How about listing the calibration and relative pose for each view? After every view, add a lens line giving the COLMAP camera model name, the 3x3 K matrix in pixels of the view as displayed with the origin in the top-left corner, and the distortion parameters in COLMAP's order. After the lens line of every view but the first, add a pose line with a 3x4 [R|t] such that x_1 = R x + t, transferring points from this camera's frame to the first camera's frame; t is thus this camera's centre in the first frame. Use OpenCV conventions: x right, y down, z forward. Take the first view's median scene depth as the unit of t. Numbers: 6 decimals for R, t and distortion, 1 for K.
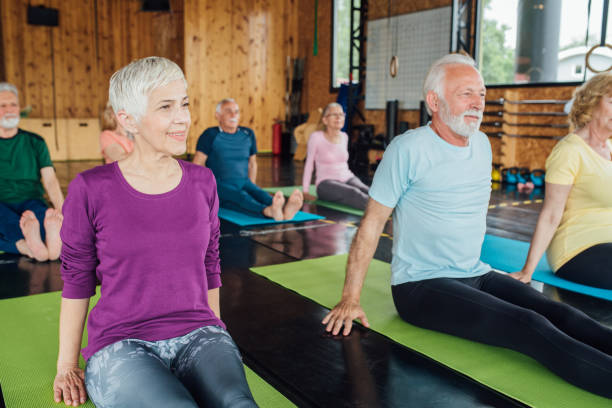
lens RADIAL K [[610.8, 0, 302.8], [0, 610.8, 201.1], [0, 0, 1]] dist [-0.002408, 0.000000]
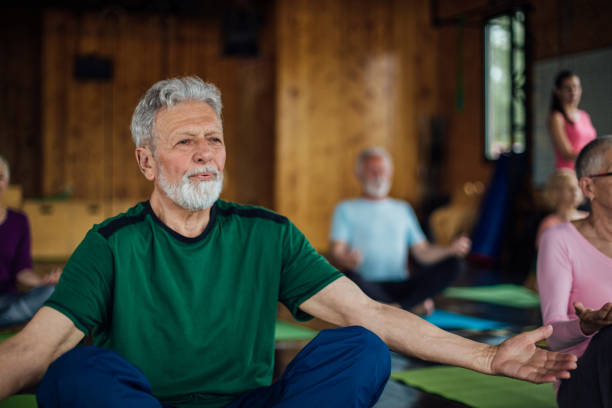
lens RADIAL K [[939.3, 0, 306.8], [0, 939.3, 205.1], [0, 0, 1]] dist [-0.088176, 0.000000]
pose [[0.988900, -0.005246, -0.148488, 0.004169], [-0.015555, 0.990230, -0.138576, 0.019871], [0.147764, 0.139347, 0.979157, -0.066856]]
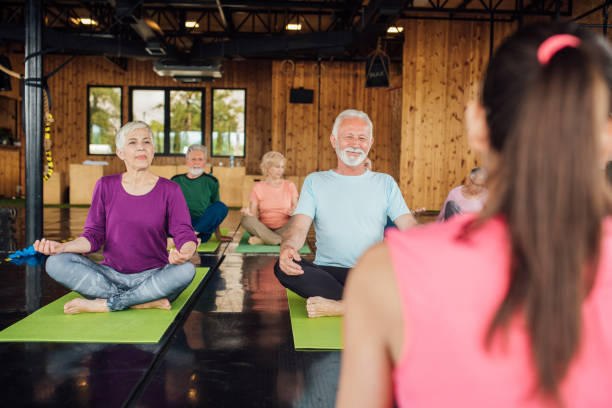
lens RADIAL K [[610.8, 0, 303.8], [0, 610.8, 204.6], [0, 0, 1]] dist [-0.002408, 0.000000]
pose [[0.876325, 0.034504, -0.480483, 0.195352], [-0.086228, 0.992558, -0.085990, 0.025617], [0.473940, 0.116786, 0.872778, -0.063329]]
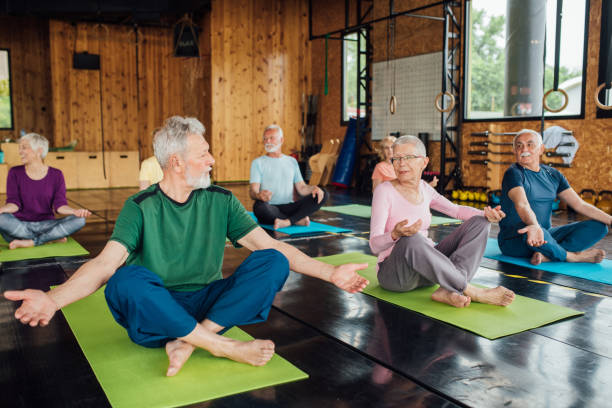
lens RADIAL K [[610.8, 0, 302.9], [0, 610.8, 202.5], [0, 0, 1]] dist [-0.002408, 0.000000]
pose [[0.999582, -0.008088, -0.027756, 0.005322], [0.006893, 0.999057, -0.042868, 0.010749], [0.028076, 0.042659, 0.998695, -0.113937]]
